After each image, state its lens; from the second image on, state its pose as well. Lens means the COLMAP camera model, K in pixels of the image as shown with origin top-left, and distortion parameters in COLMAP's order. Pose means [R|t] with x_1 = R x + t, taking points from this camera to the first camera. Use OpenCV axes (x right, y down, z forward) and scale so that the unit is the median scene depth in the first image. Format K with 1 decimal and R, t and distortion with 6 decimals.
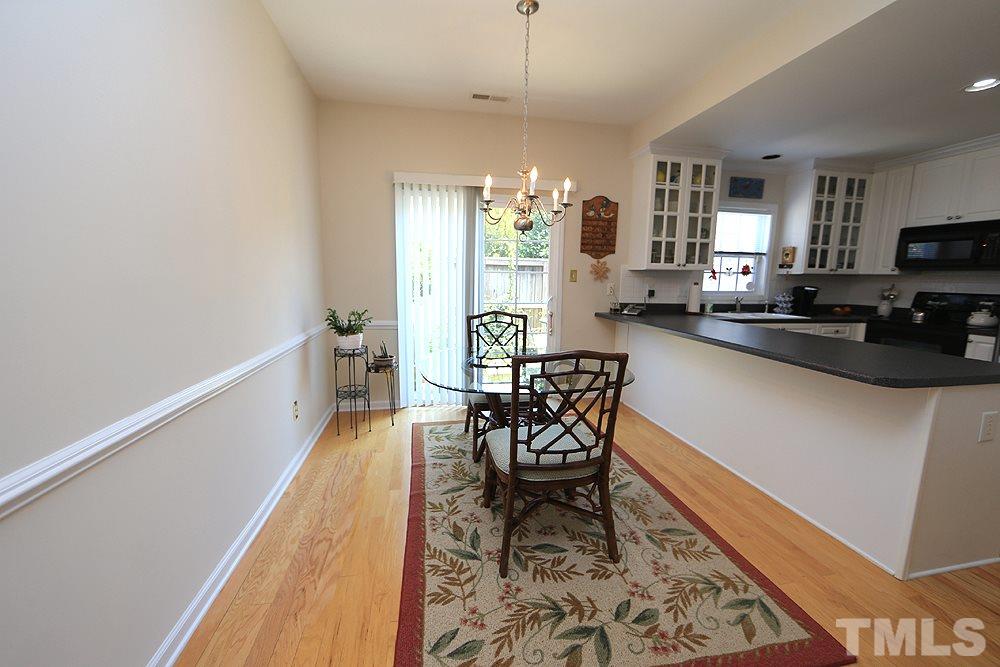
lens RADIAL K [[395.7, 0, 500.0], [0, 395.7, 333.5], [0, 0, 1]] dist [-0.010161, 0.000976]
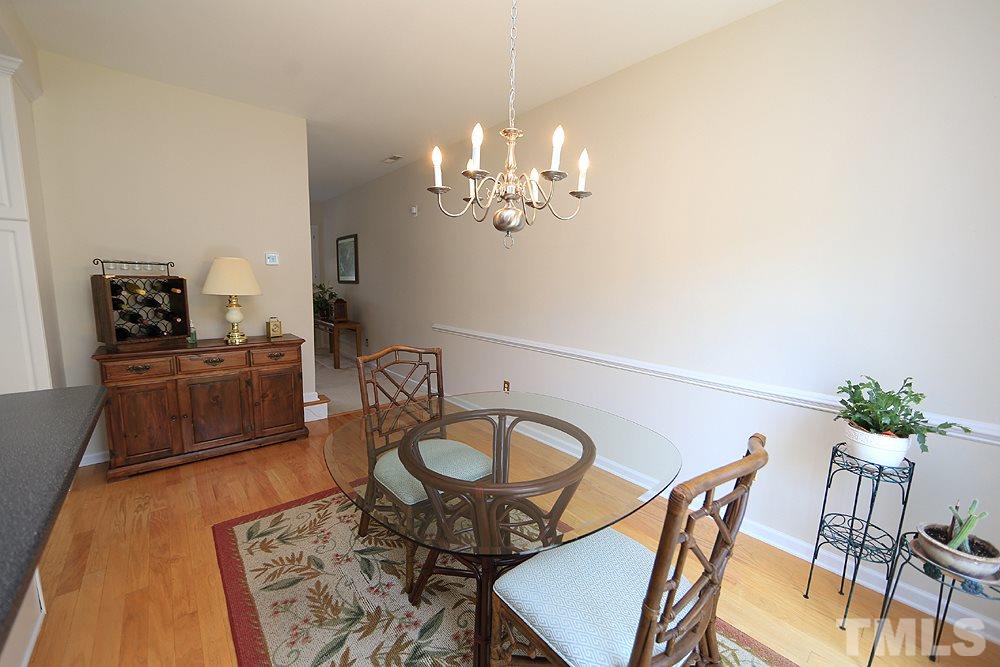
lens RADIAL K [[395.7, 0, 500.0], [0, 395.7, 333.5], [0, 0, 1]] dist [-0.010161, 0.000976]
pose [[-0.868429, 0.029031, -0.494962, 0.220336], [-0.108181, 0.963138, 0.246297, -0.150366], [0.483867, 0.267437, -0.833277, 0.895856]]
